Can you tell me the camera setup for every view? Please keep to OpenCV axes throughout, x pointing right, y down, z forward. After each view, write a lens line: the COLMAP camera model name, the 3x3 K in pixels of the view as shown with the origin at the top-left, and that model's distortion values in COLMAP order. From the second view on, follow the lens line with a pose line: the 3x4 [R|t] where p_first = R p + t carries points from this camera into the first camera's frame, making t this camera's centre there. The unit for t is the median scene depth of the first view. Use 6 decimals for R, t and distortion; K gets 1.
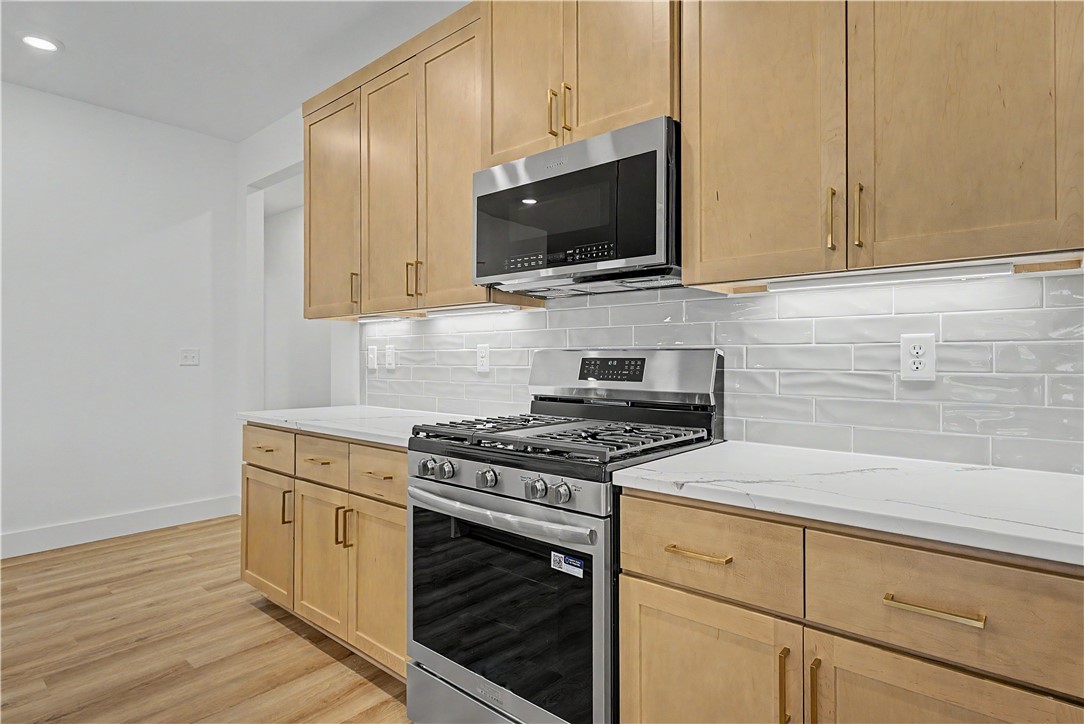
lens RADIAL K [[522.9, 0, 544.9], [0, 522.9, 357.8], [0, 0, 1]] dist [-0.002470, 0.000009]
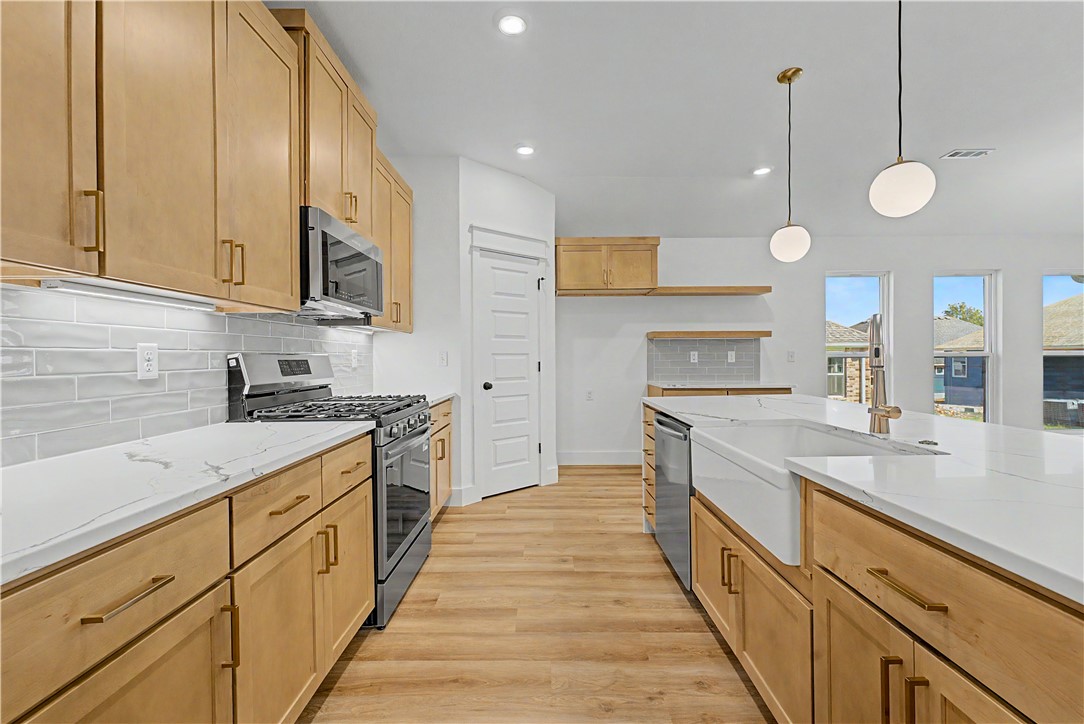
lens RADIAL K [[448.2, 0, 538.3], [0, 448.2, 360.6], [0, 0, 1]] dist [-0.000805, 0.000462]
pose [[-0.616026, 0.000132, 0.787726, -1.033333], [0.008495, 0.999943, 0.006476, 0.000194], [-0.787680, 0.010681, -0.615992, 1.010129]]
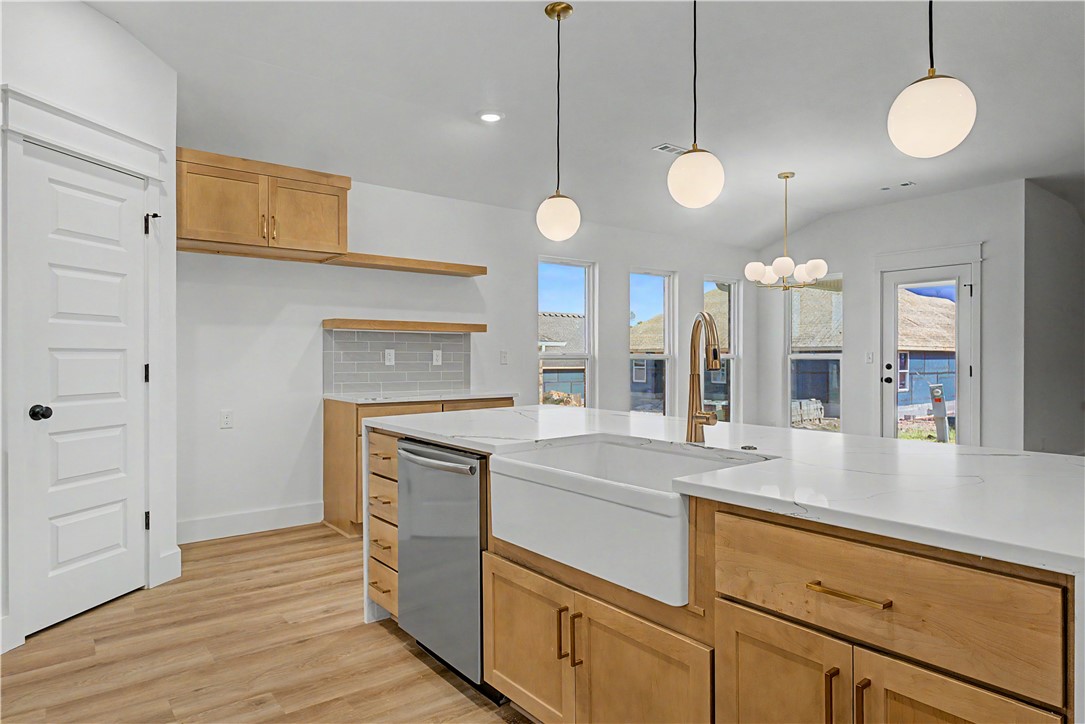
lens RADIAL K [[654.8, 0, 542.6], [0, 654.8, 359.2], [0, 0, 1]] dist [0.005663, -0.000591]
pose [[-0.973805, -0.000101, 0.227386, -0.815453], [0.000888, 0.999991, 0.004246, -0.000335], [-0.227385, 0.004337, -0.973795, 1.116692]]
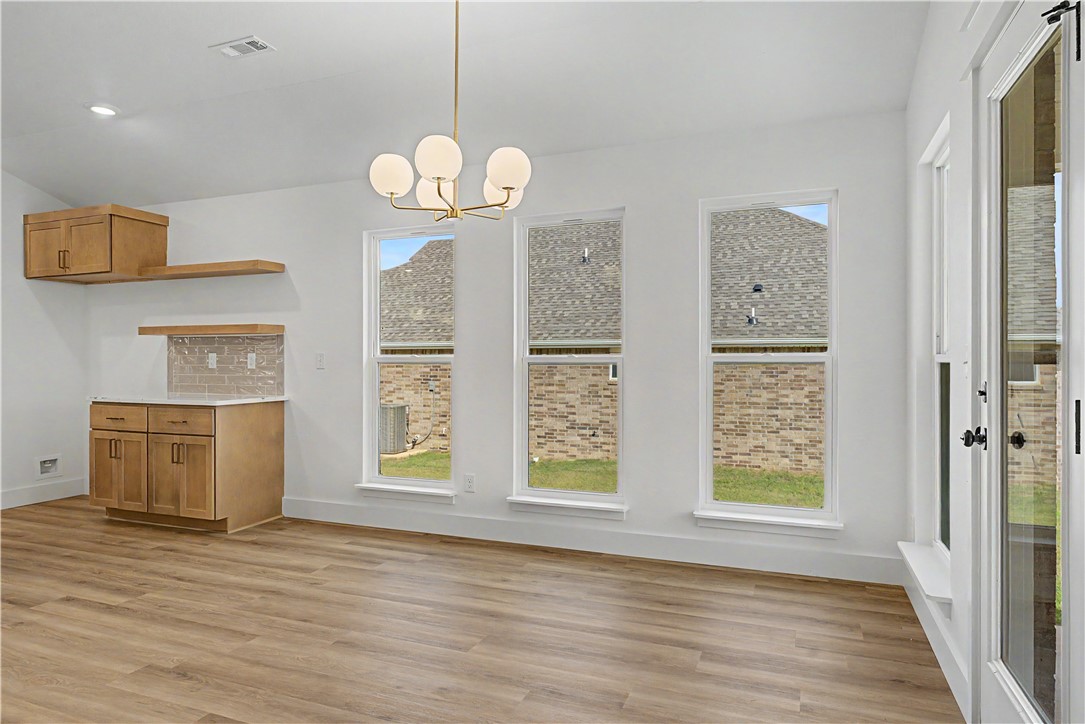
lens RADIAL K [[633.7, 0, 545.9], [0, 633.7, 359.7], [0, 0, 1]] dist [0.003237, 0.000487]
pose [[-0.298011, 0.001301, 0.954562, -2.190626], [0.002375, 0.999997, -0.000621, 0.003008], [-0.954559, 0.002082, -0.298013, -1.192412]]
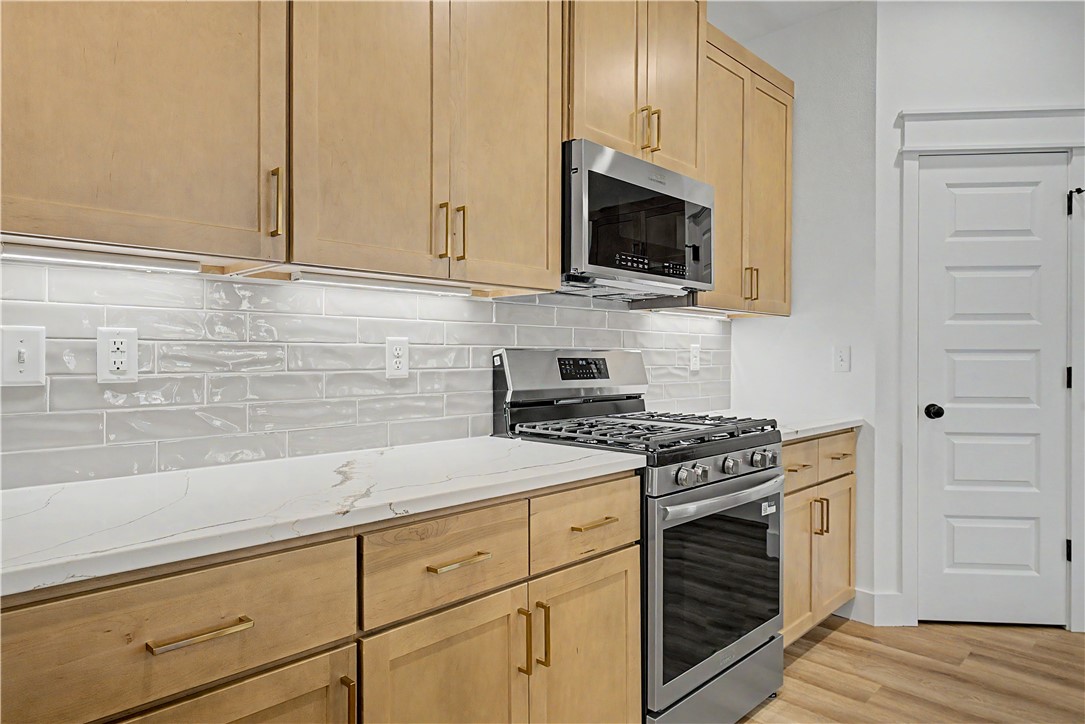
lens RADIAL K [[657.7, 0, 534.3], [0, 657.7, 356.4], [0, 0, 1]] dist [-0.003171, 0.005515]
pose [[0.107962, 0.003001, 0.994150, -0.973599], [-0.001320, 0.999995, -0.002875, 0.001032], [-0.994154, -0.001002, 0.107965, 0.783568]]
